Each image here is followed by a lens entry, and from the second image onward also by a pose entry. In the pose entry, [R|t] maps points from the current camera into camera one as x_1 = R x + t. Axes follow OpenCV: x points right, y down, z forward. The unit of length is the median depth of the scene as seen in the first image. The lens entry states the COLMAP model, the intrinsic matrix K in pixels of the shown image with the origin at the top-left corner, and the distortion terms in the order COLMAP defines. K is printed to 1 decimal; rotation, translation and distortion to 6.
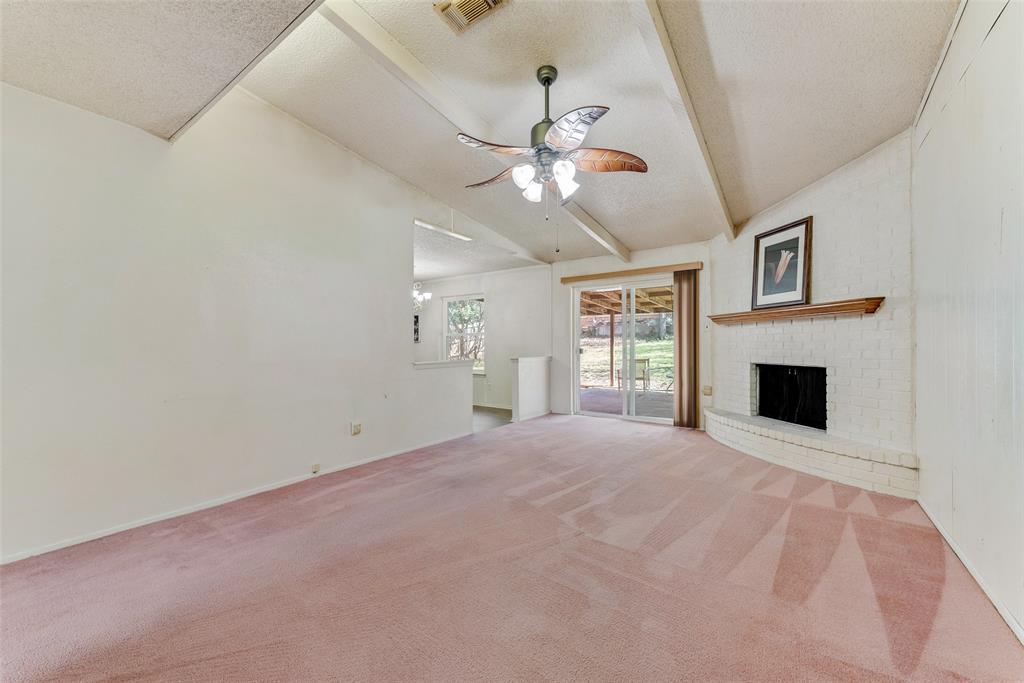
lens RADIAL K [[402.7, 0, 512.0], [0, 402.7, 341.5], [0, 0, 1]] dist [0.013711, -0.000232]
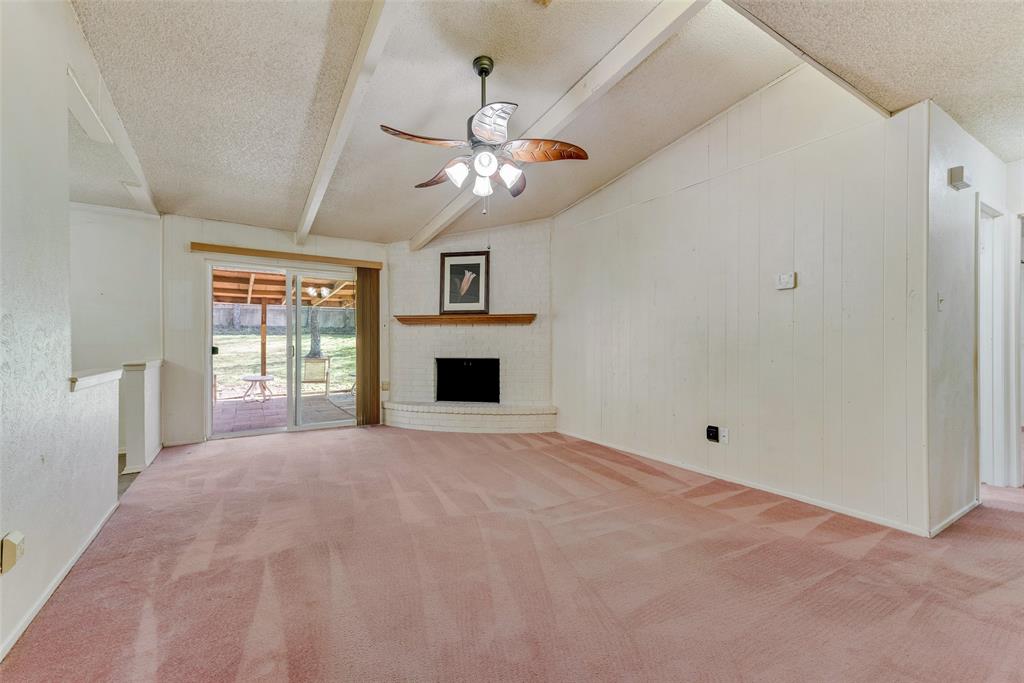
lens RADIAL K [[429.5, 0, 512.0], [0, 429.5, 341.5], [0, 0, 1]] dist [0.017830, -0.000066]
pose [[0.350965, 0.006464, 0.936366, -0.570424], [-0.012013, 0.999925, -0.002400, 0.005420], [-0.936311, -0.010406, 0.351017, 0.372178]]
